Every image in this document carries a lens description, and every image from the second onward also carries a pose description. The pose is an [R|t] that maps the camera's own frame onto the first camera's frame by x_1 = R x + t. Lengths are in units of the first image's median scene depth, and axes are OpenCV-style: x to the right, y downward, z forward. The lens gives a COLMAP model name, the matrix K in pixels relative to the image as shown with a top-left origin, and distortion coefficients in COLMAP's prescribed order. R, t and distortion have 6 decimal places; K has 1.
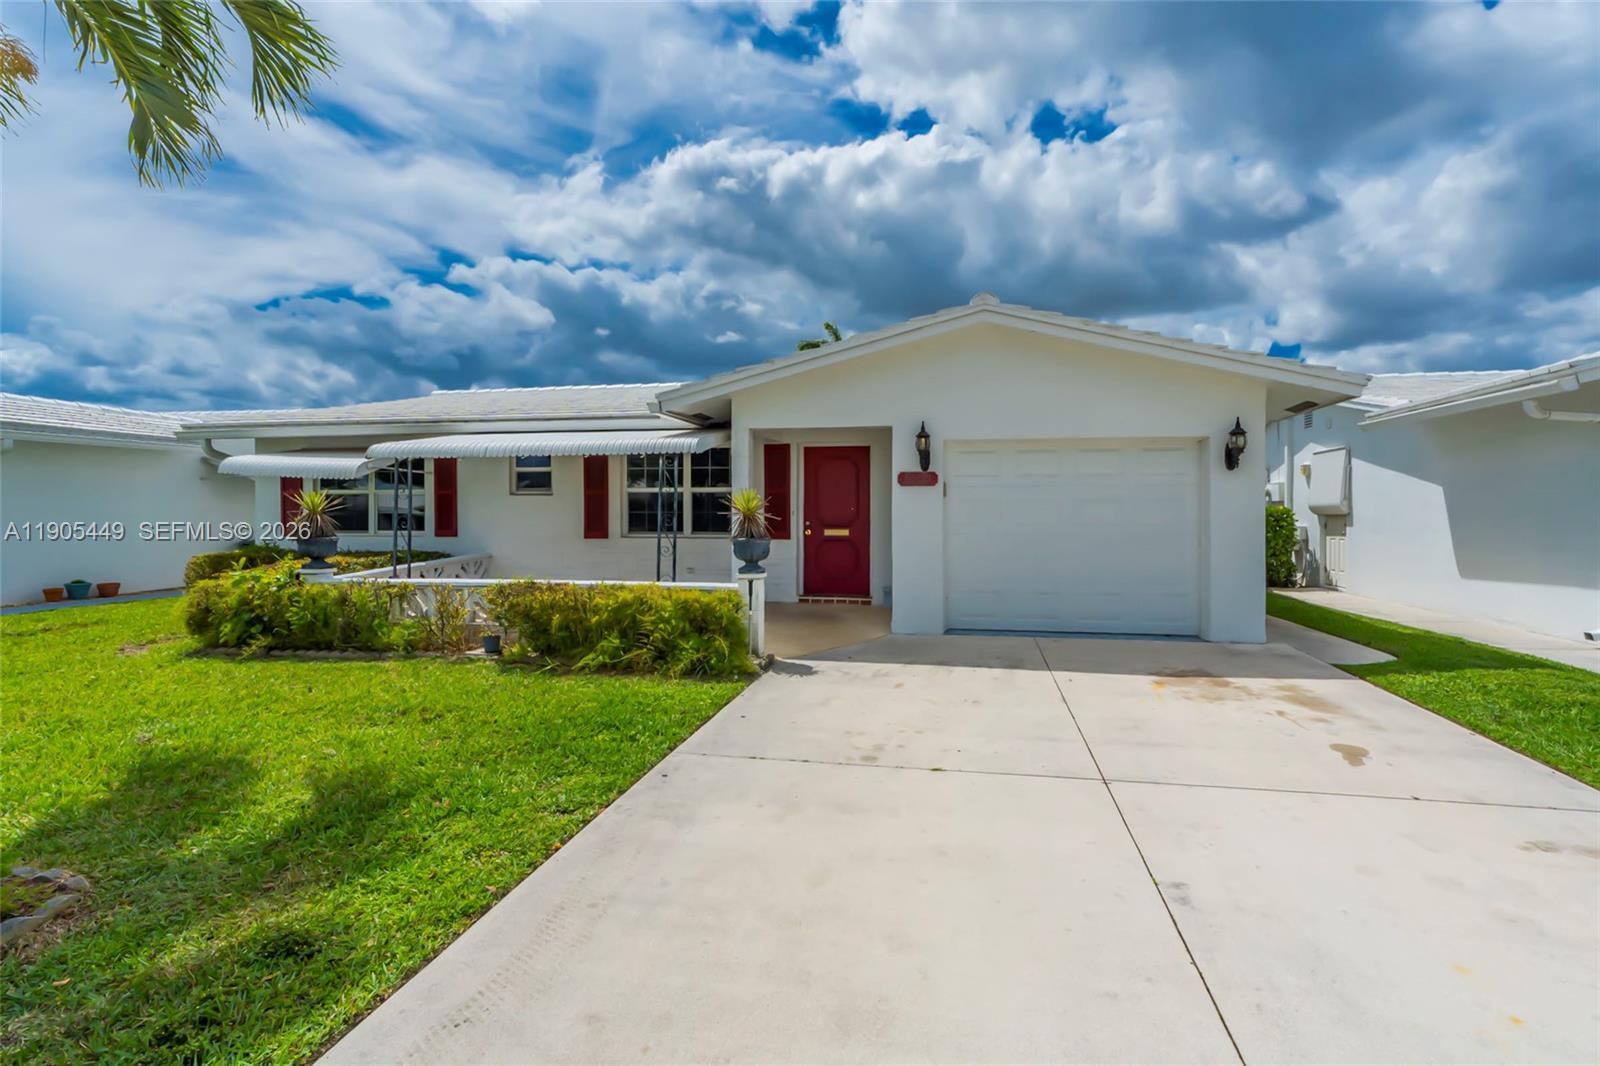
lens RADIAL K [[772.7, 0, 836.4], [0, 772.7, 532.8], [0, 0, 1]] dist [0.000498, 0.000045]
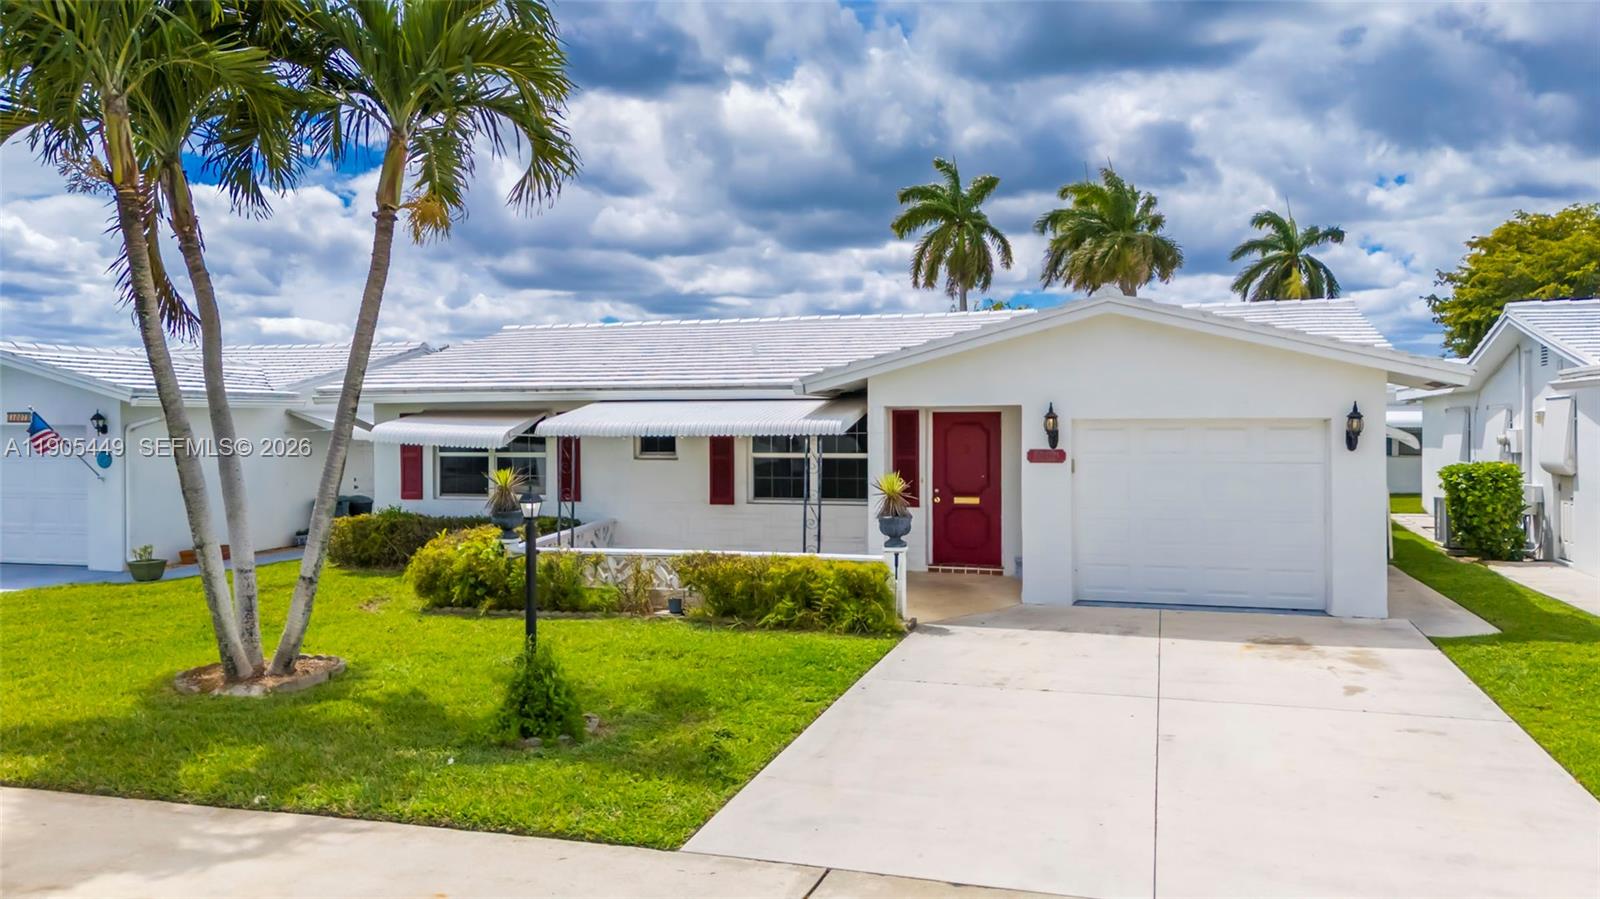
lens RADIAL K [[1222.1, 0, 810.7], [0, 1222.1, 430.9], [0, 0, 1]] dist [0.082077, -0.061867]
pose [[0.993433, -0.002733, -0.114384, -0.023777], [0.000443, 0.999799, -0.020042, -0.074301], [0.114416, 0.019860, 0.993234, -0.730783]]
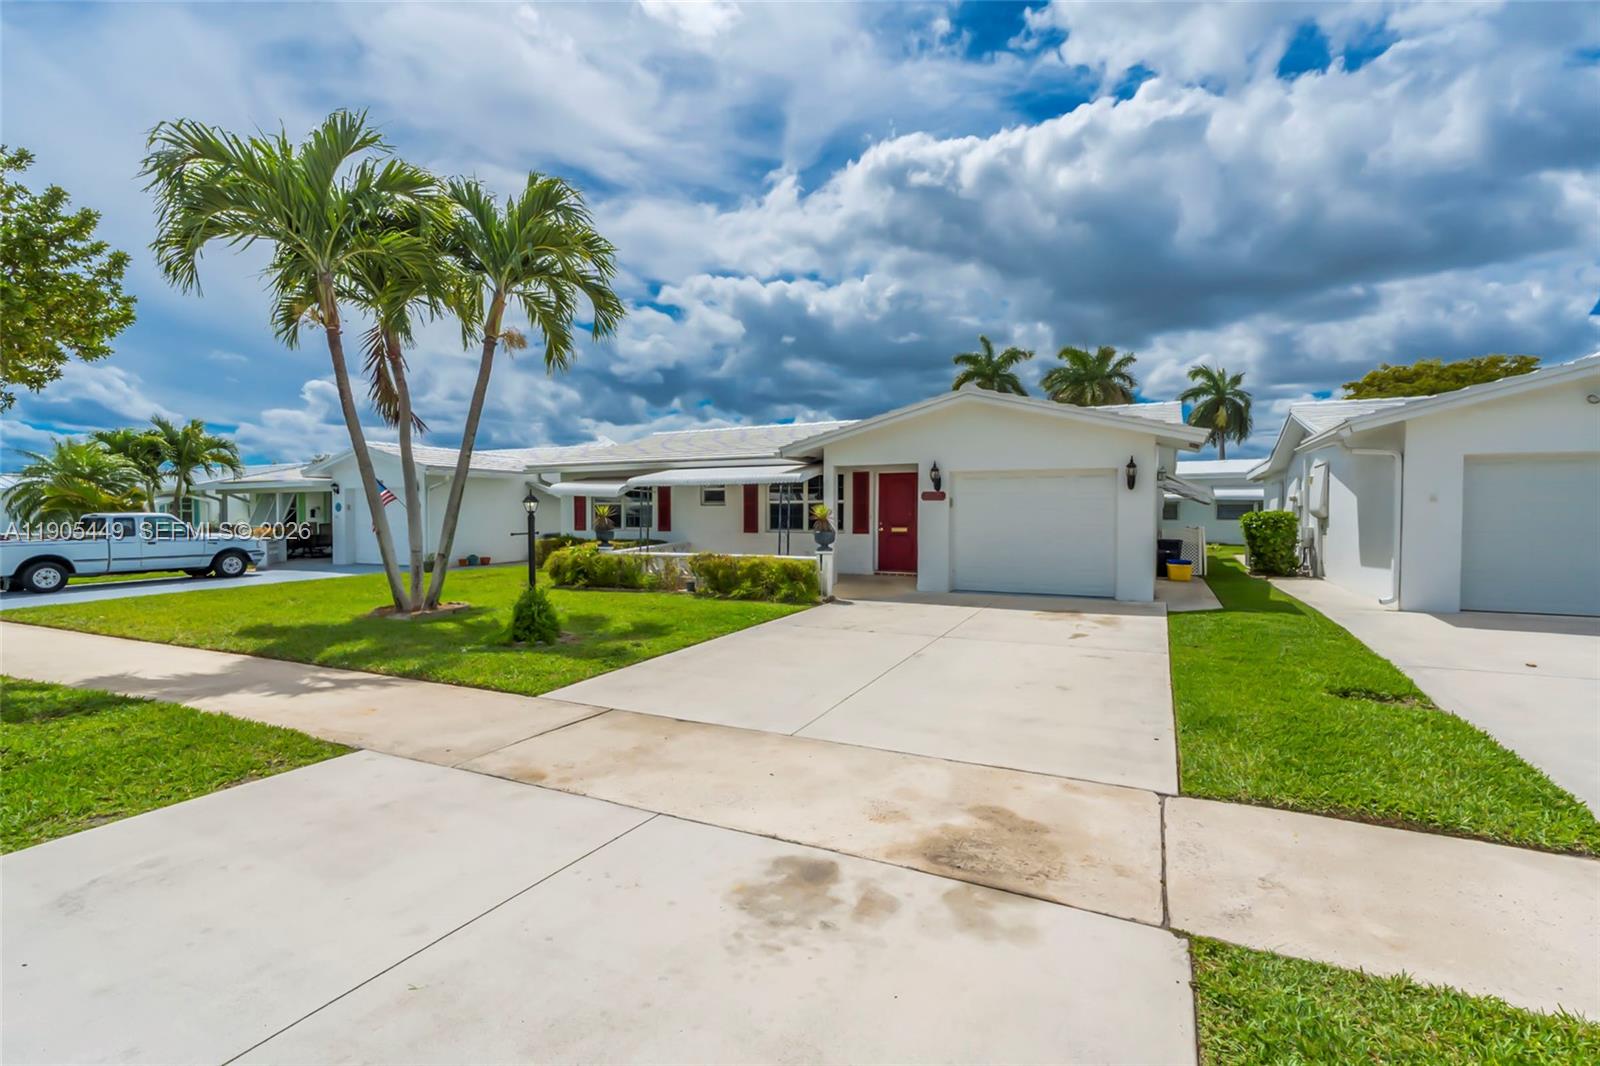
lens RADIAL K [[751.1, 0, 800.0], [0, 751.1, 533.0], [0, 0, 1]] dist [0.001353, 0.000239]
pose [[0.962363, 0.006423, -0.271690, 0.276864], [-0.006493, 0.999979, 0.000642, 0.008617], [0.271688, 0.001146, 0.962385, -0.620353]]
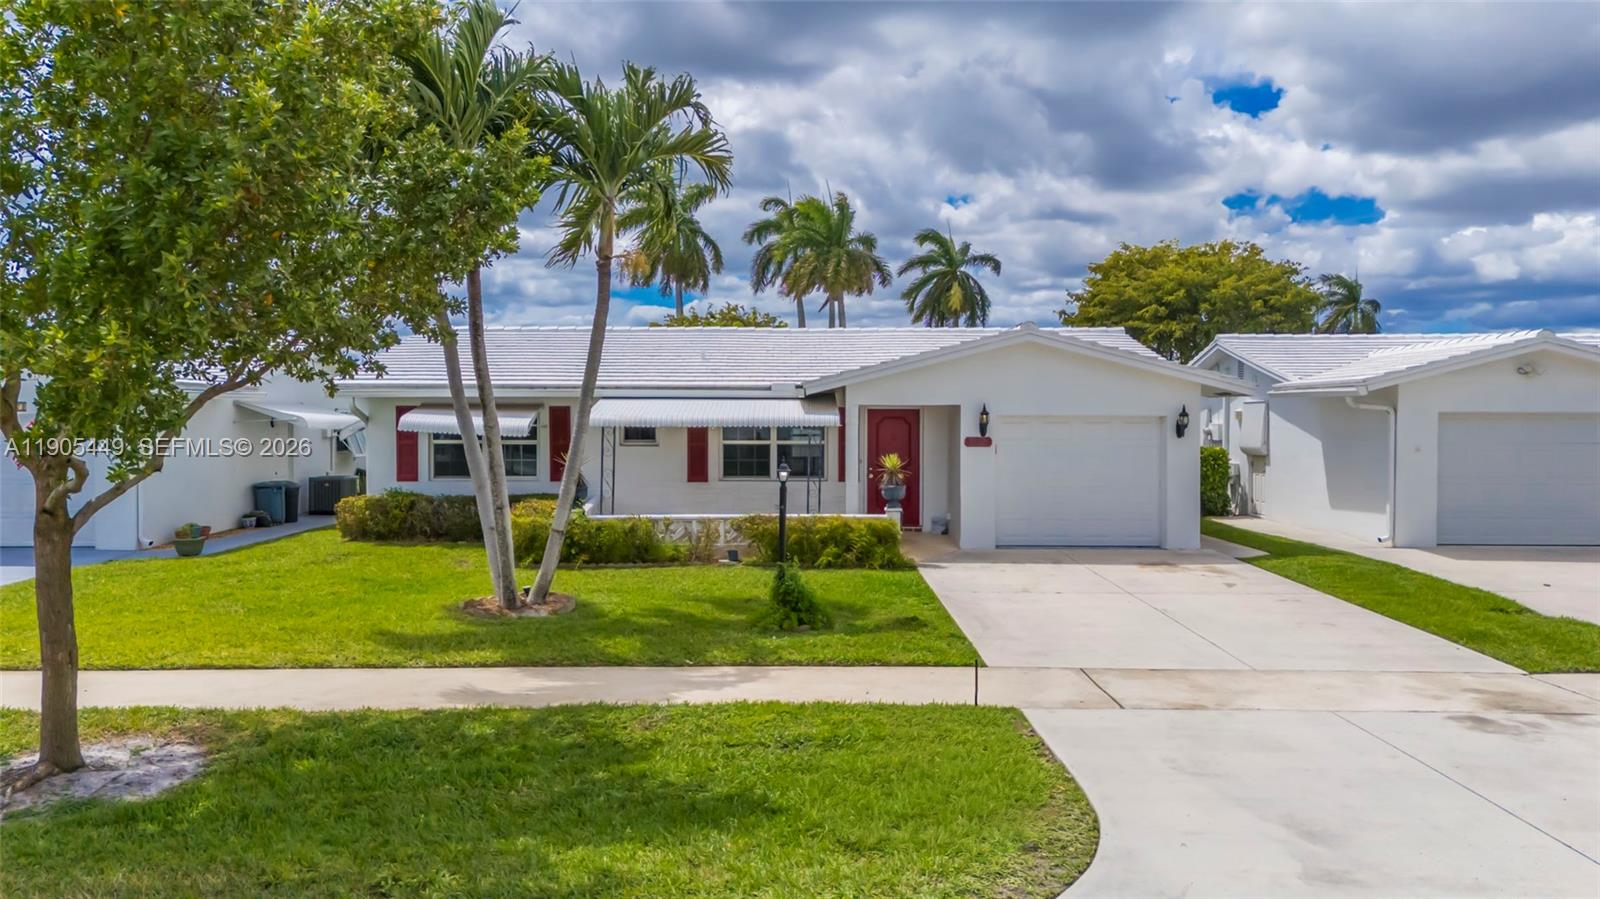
lens RADIAL K [[1205.8, 0, 829.9], [0, 1205.8, 448.4], [0, 0, 1]] dist [0.039429, -0.001015]
pose [[0.981828, -0.003044, 0.189748, -0.629951], [0.002860, 0.999995, 0.001242, -0.064292], [-0.189751, -0.000676, 0.981832, -1.236438]]
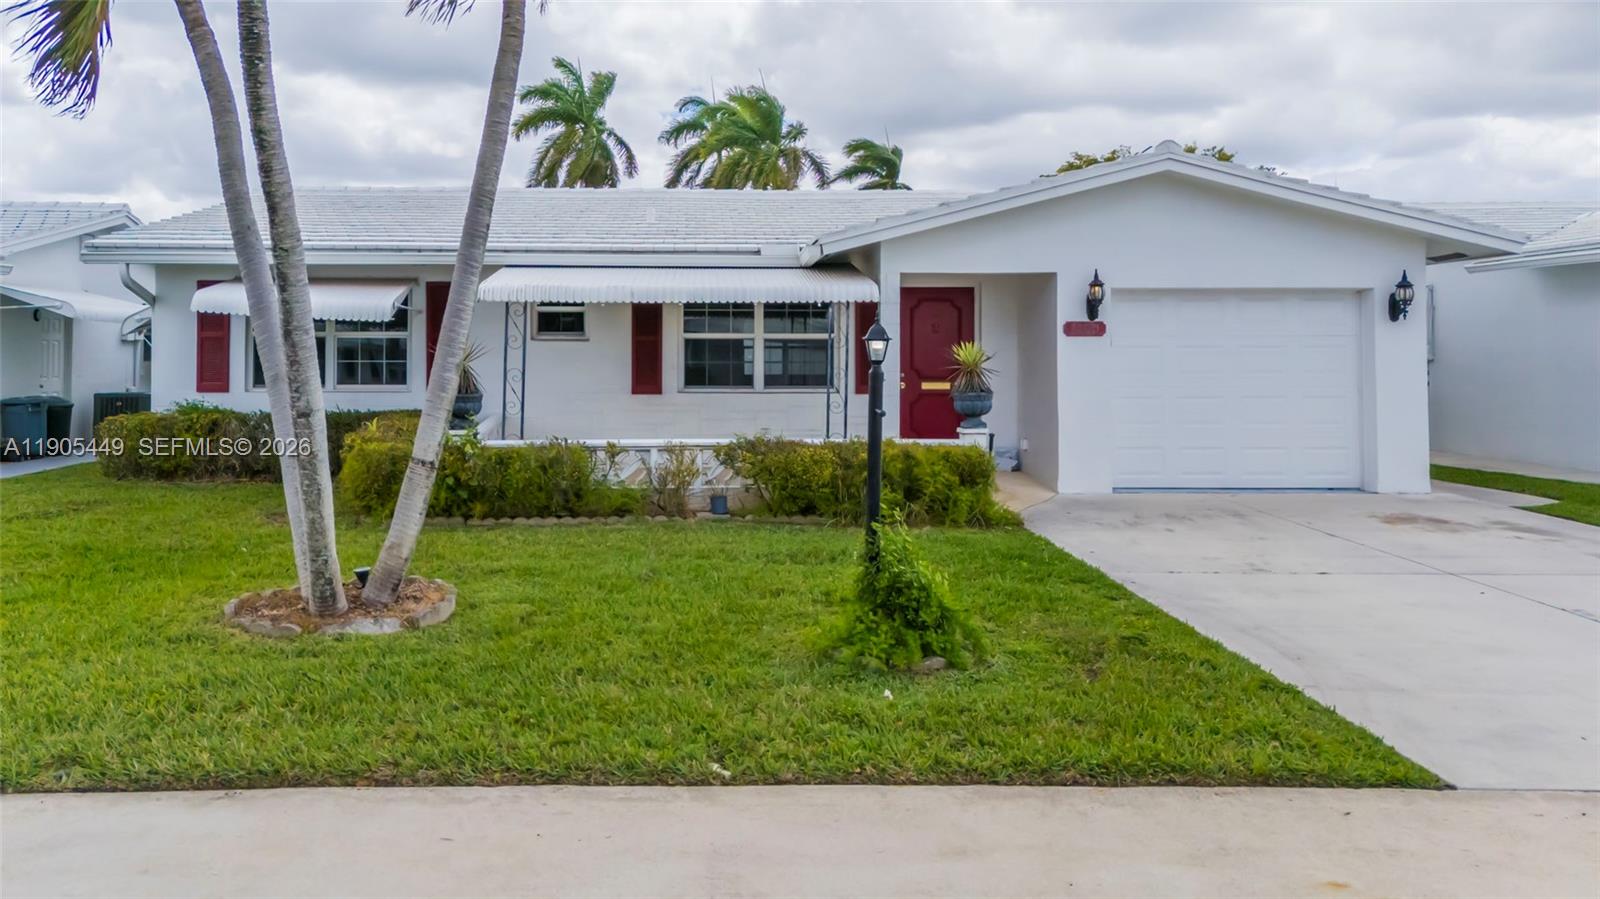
lens RADIAL K [[1249.4, 0, 744.4], [0, 1249.4, 420.8], [0, 0, 1]] dist [0.069432, -0.009018]
pose [[0.980931, -0.008182, 0.194183, -0.630606], [0.002404, 0.999548, 0.029972, -0.004903], [-0.194340, -0.028934, 0.980507, -0.449620]]
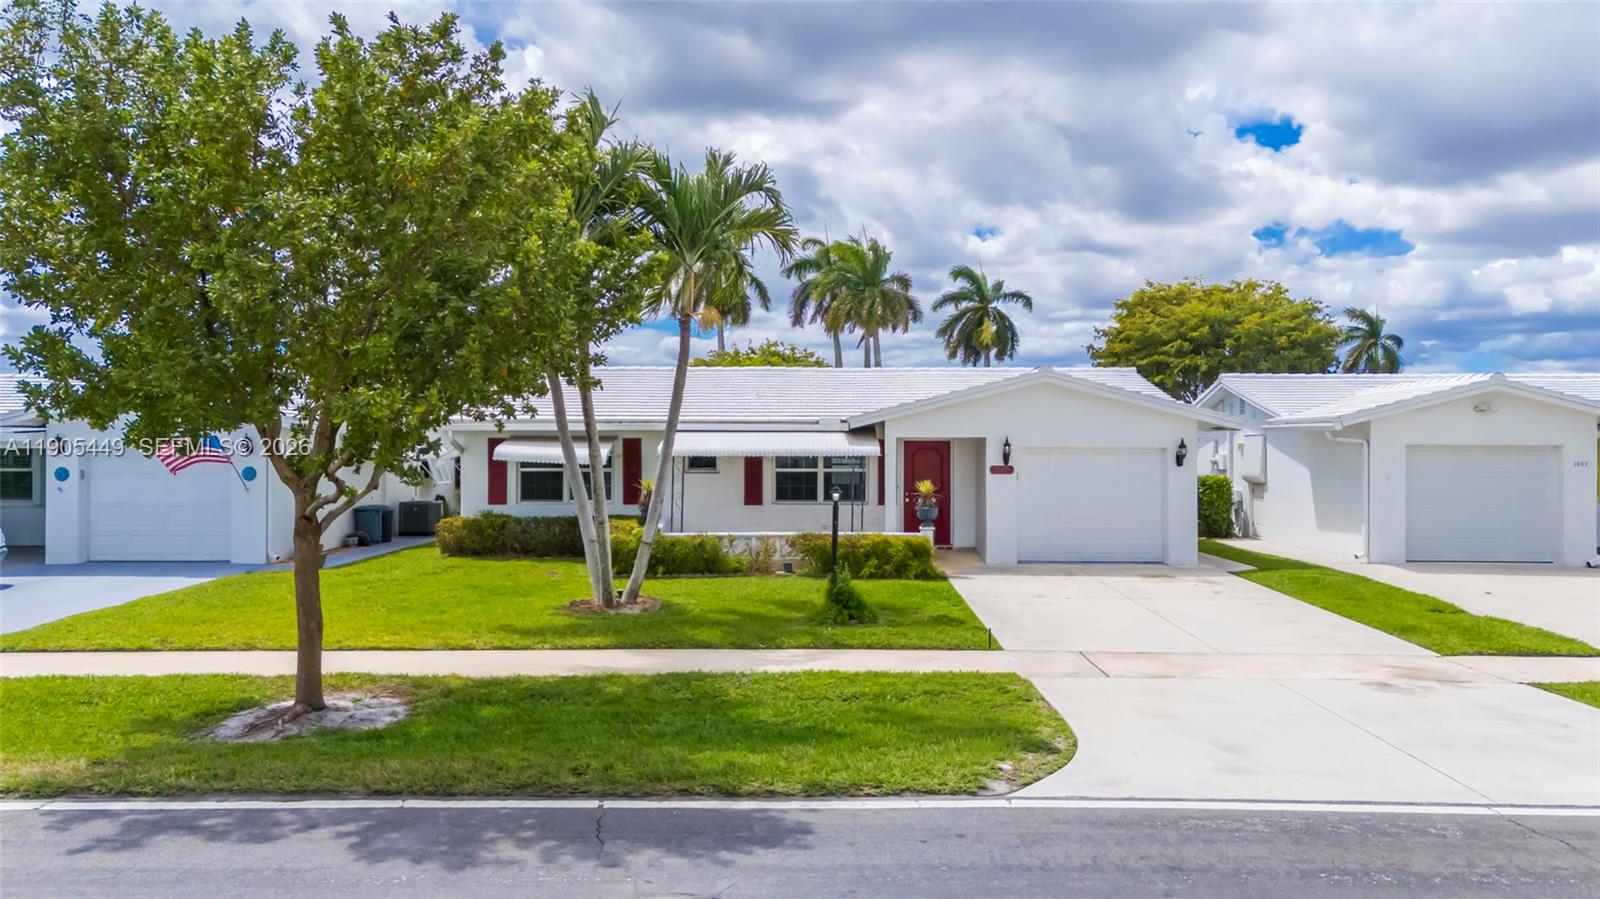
lens RADIAL K [[1197.3, 0, 854.1], [0, 1197.3, 449.2], [0, 0, 1]] dist [0.045382, -0.000998]
pose [[0.983200, 0.002494, 0.182514, -0.707383], [0.001821, 0.999723, -0.023466, -0.057197], [-0.182521, 0.023404, 0.982923, -1.539339]]
